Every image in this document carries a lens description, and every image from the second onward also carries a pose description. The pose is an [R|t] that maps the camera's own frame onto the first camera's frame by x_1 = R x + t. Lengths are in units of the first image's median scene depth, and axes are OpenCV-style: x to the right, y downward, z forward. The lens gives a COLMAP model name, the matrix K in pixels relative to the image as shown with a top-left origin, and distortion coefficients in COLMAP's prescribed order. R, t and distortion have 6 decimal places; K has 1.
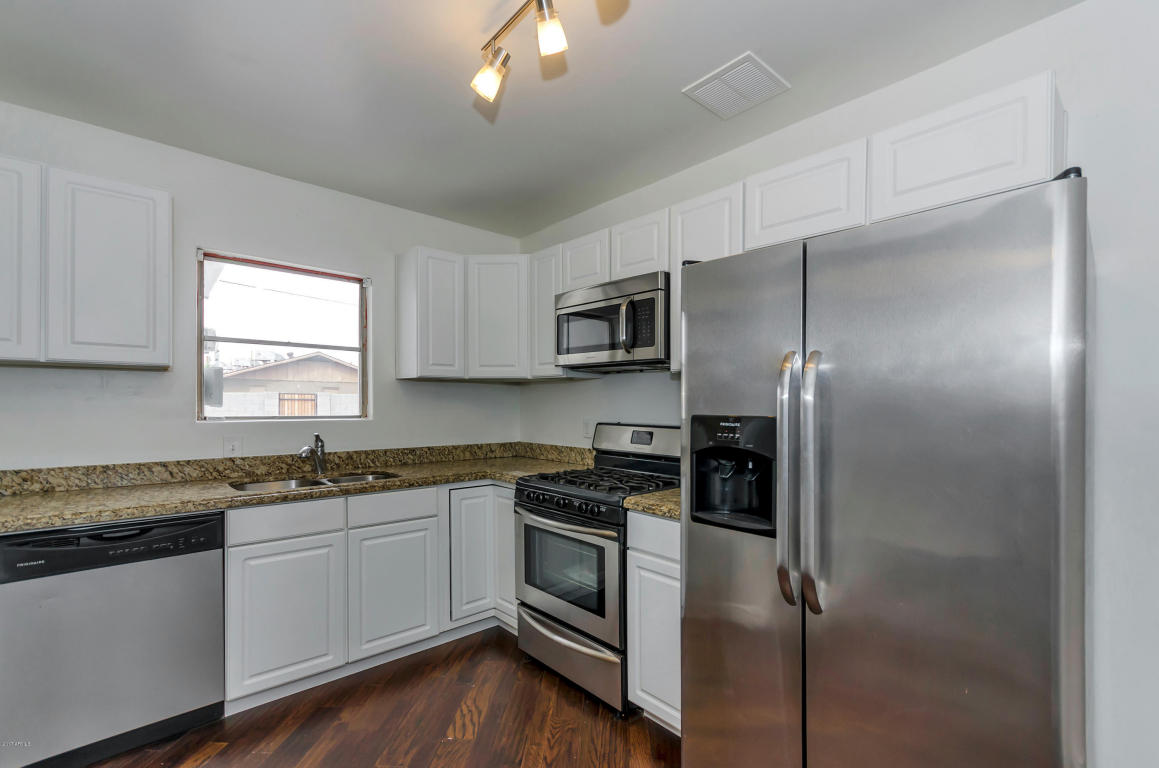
lens RADIAL K [[526.6, 0, 579.0], [0, 526.6, 400.8], [0, 0, 1]] dist [-0.000008, 0.000462]
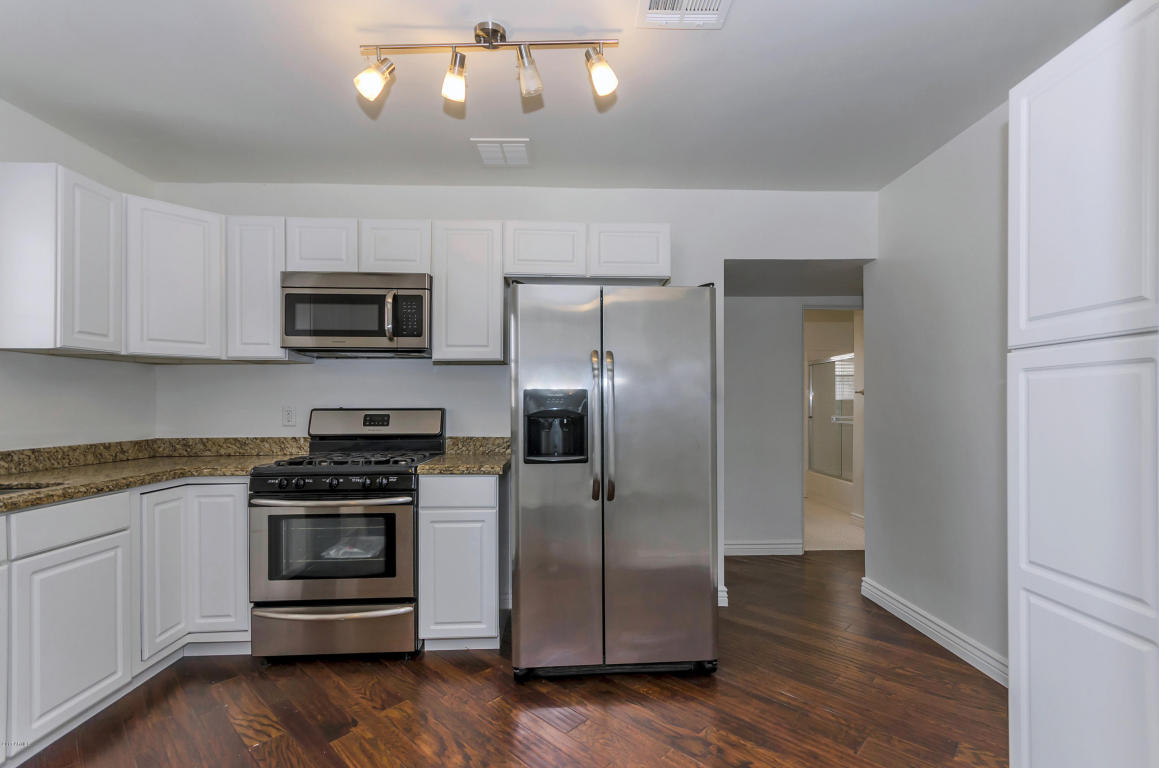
lens RADIAL K [[518.8, 0, 613.3], [0, 518.8, 401.4], [0, 0, 1]] dist [0.000429, 0.000311]
pose [[0.617047, -0.004854, 0.786911, -0.422568], [0.005031, 0.999985, 0.002224, 0.032304], [-0.786910, 0.002586, 0.617062, -0.035429]]
